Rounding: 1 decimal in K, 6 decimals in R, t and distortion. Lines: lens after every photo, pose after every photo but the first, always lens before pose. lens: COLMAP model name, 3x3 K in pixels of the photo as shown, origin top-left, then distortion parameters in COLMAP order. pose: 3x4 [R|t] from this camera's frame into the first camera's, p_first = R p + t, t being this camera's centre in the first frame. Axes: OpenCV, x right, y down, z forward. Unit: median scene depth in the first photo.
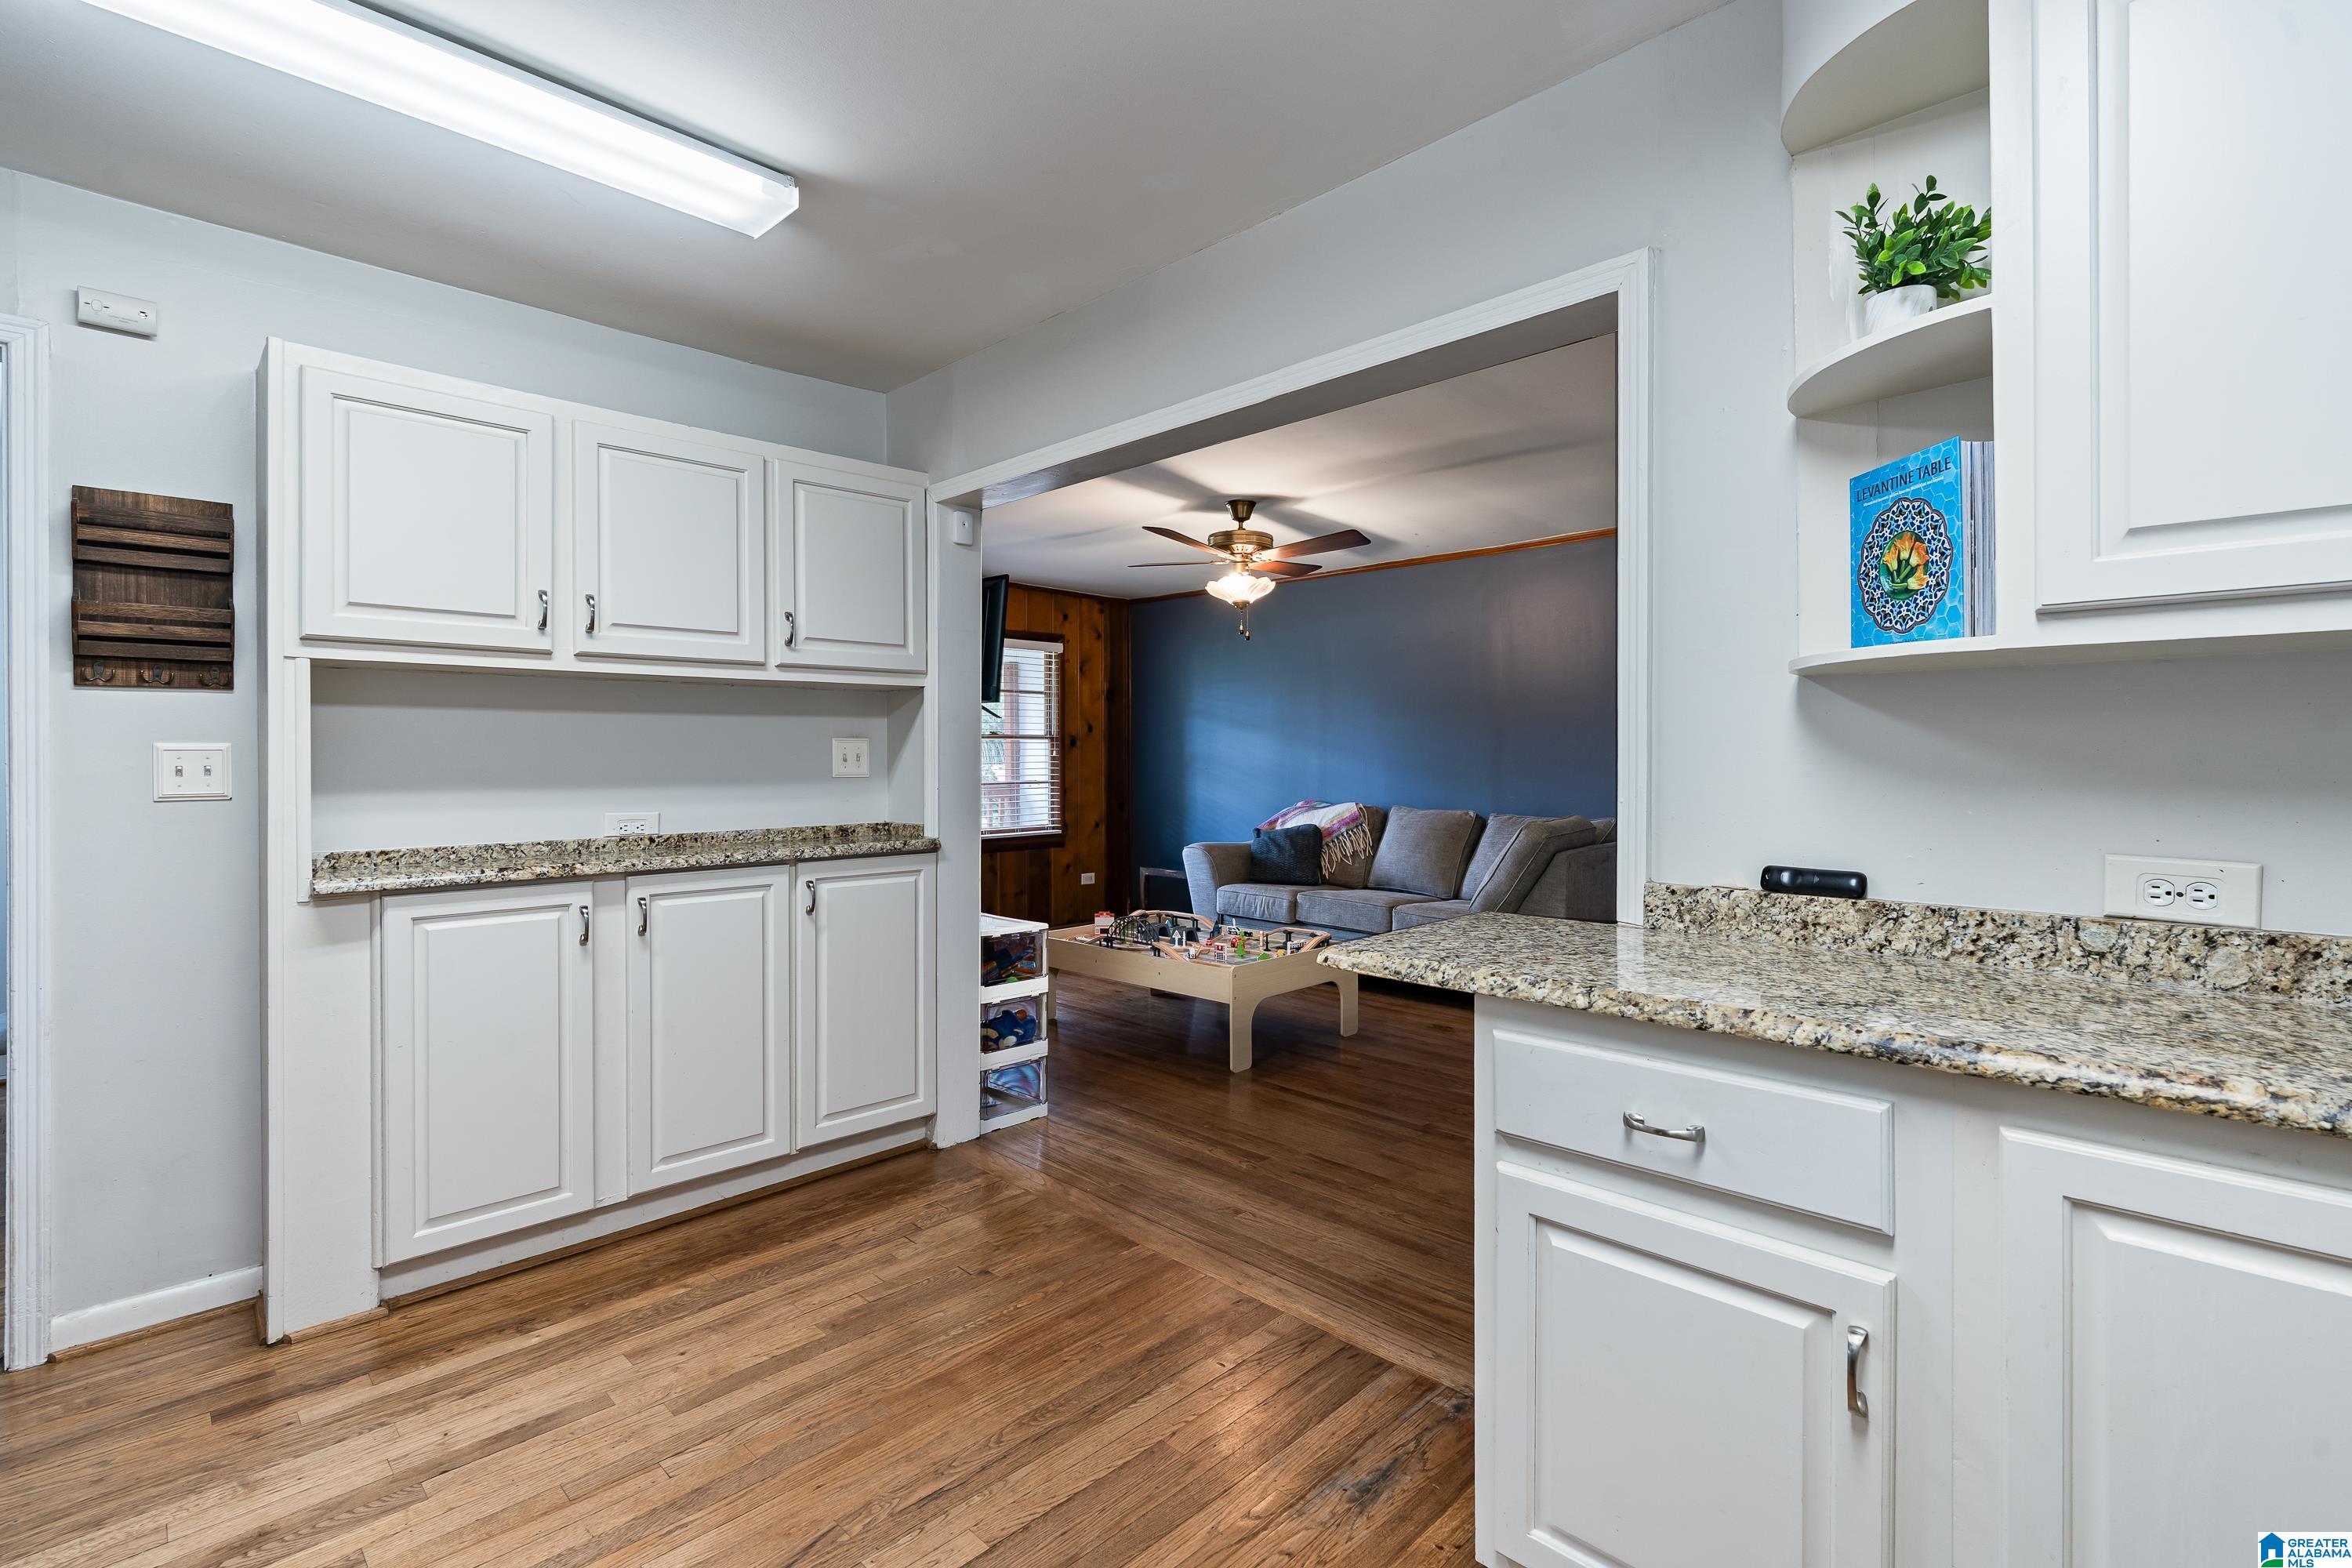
lens RADIAL K [[1069.1, 0, 1178.2], [0, 1069.1, 767.1], [0, 0, 1]] dist [-0.008484, 0.001667]
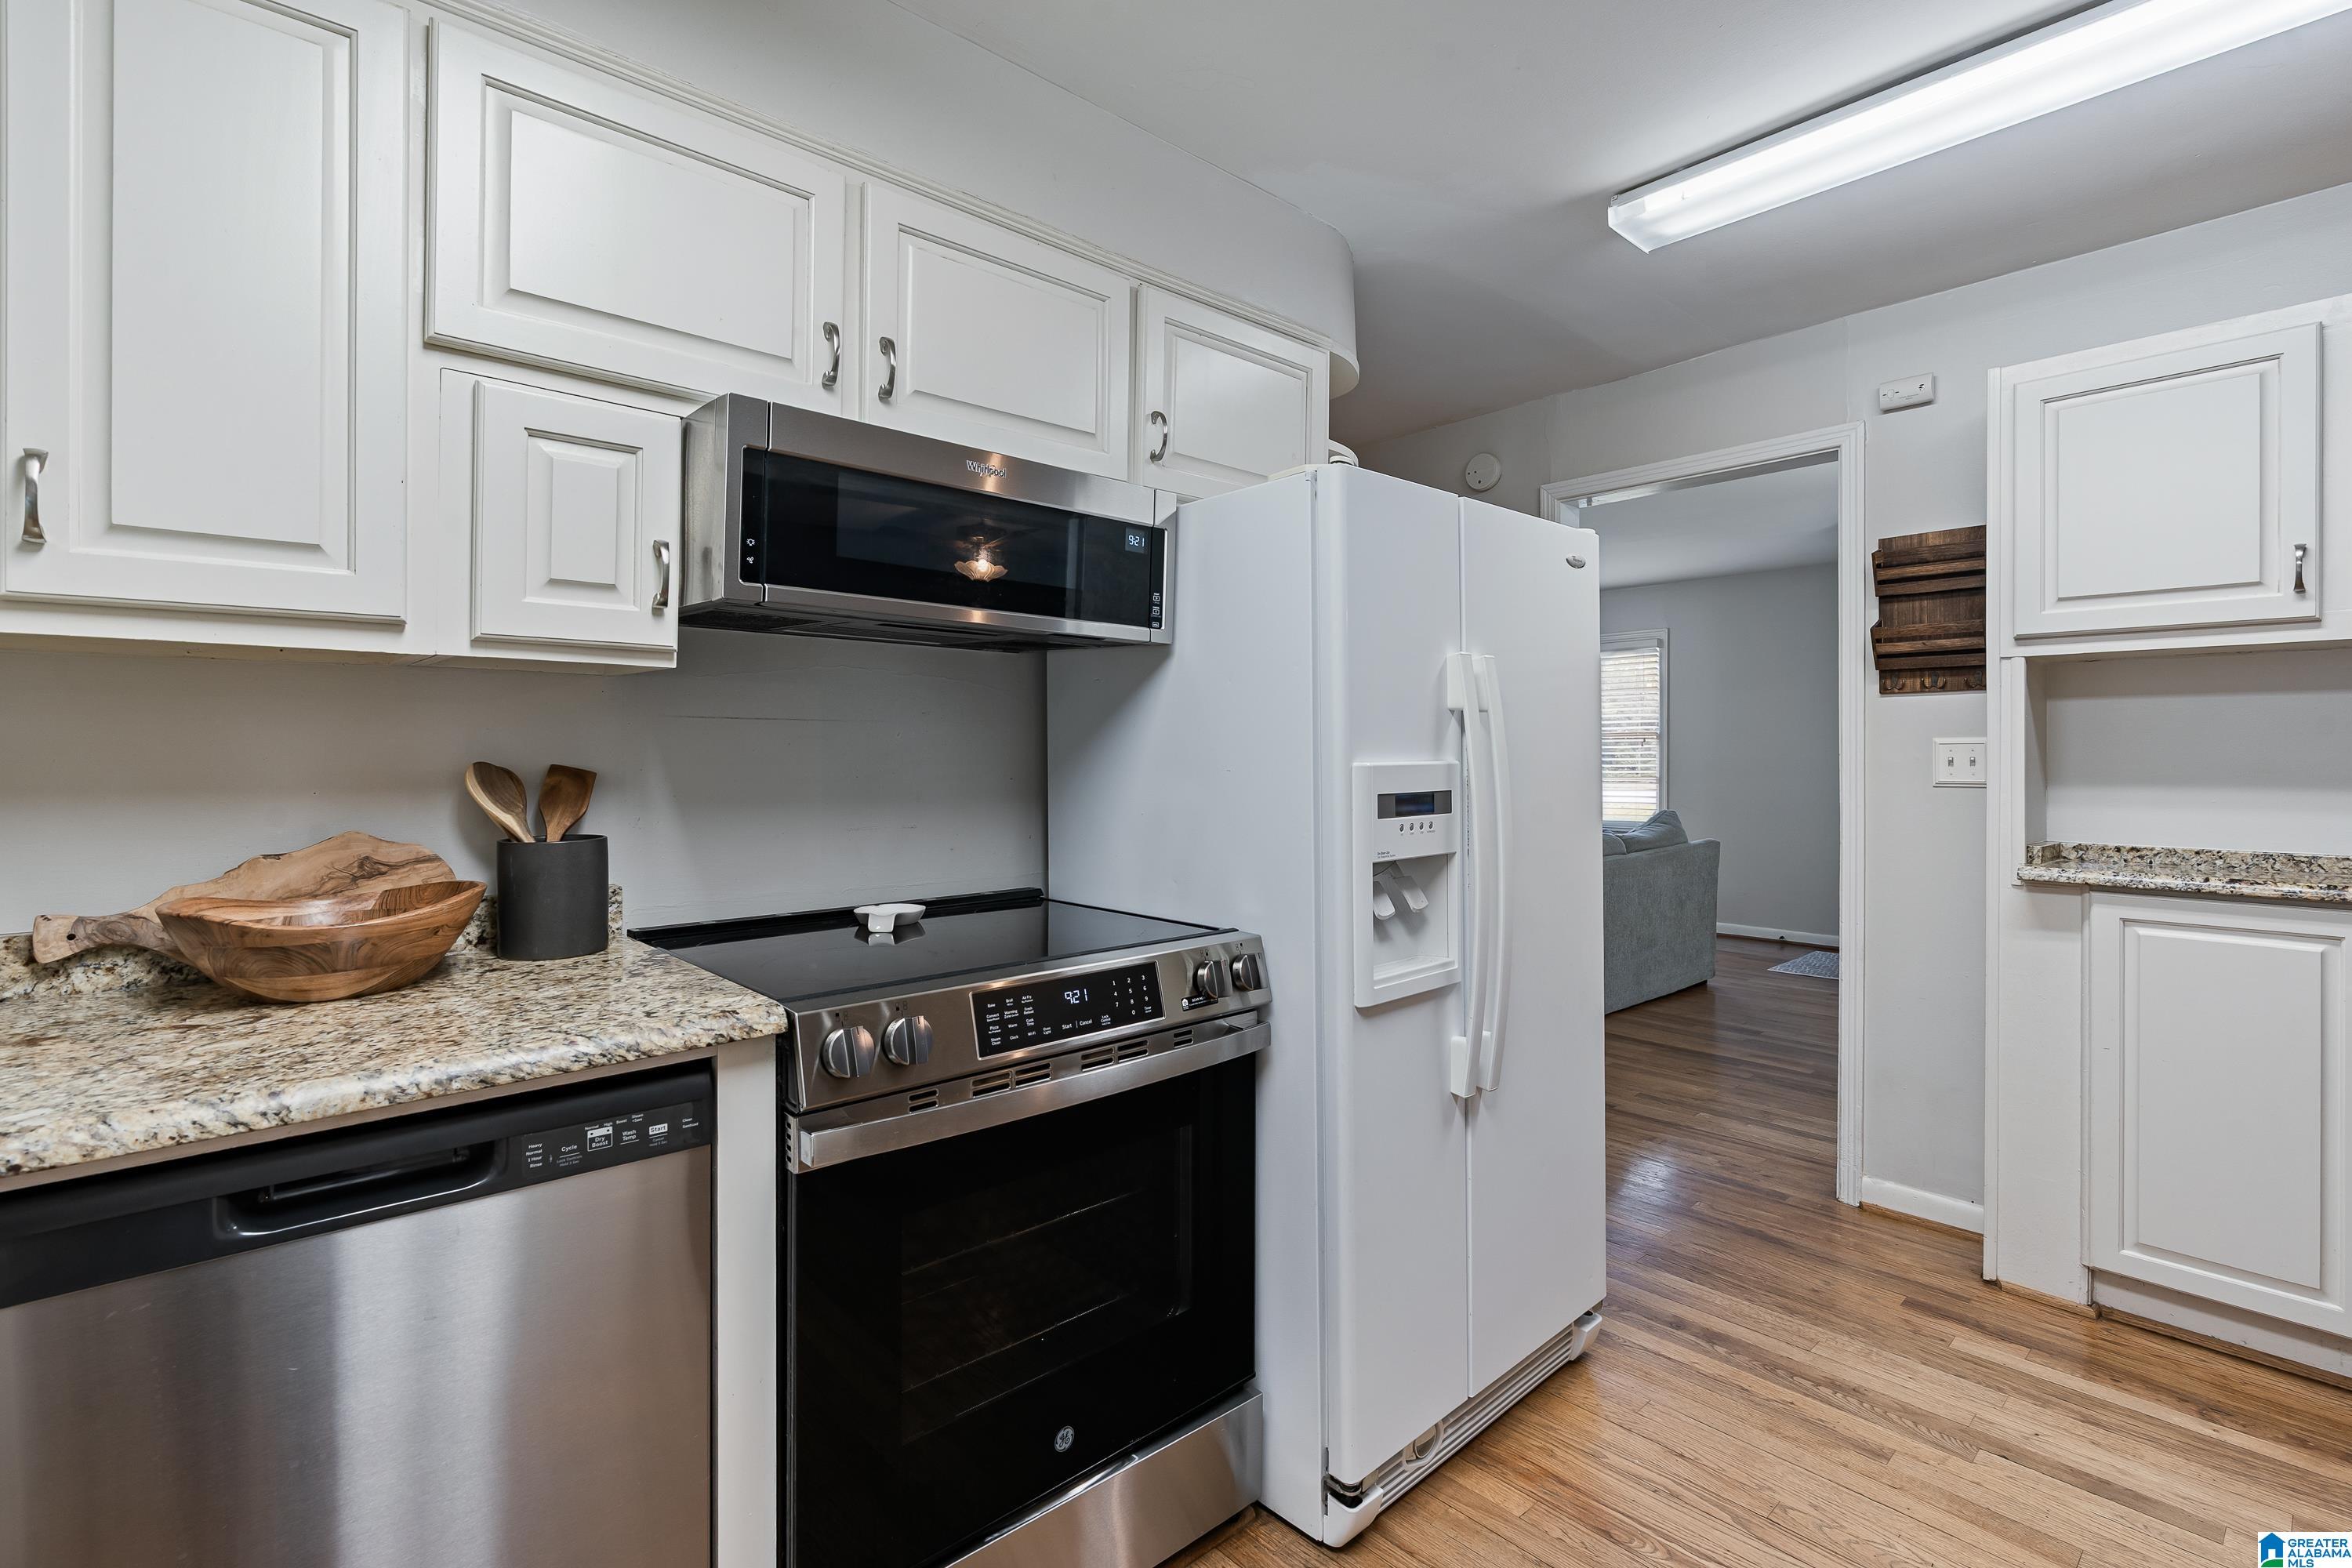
lens RADIAL K [[1069.1, 0, 1178.7], [0, 1069.1, 761.0], [0, 0, 1]] dist [-0.008484, 0.001667]
pose [[-0.066903, 0.011345, -0.997695, 0.299203], [-0.008717, 0.999891, 0.011955, -0.003532], [0.997721, 0.009496, -0.066796, 0.228672]]
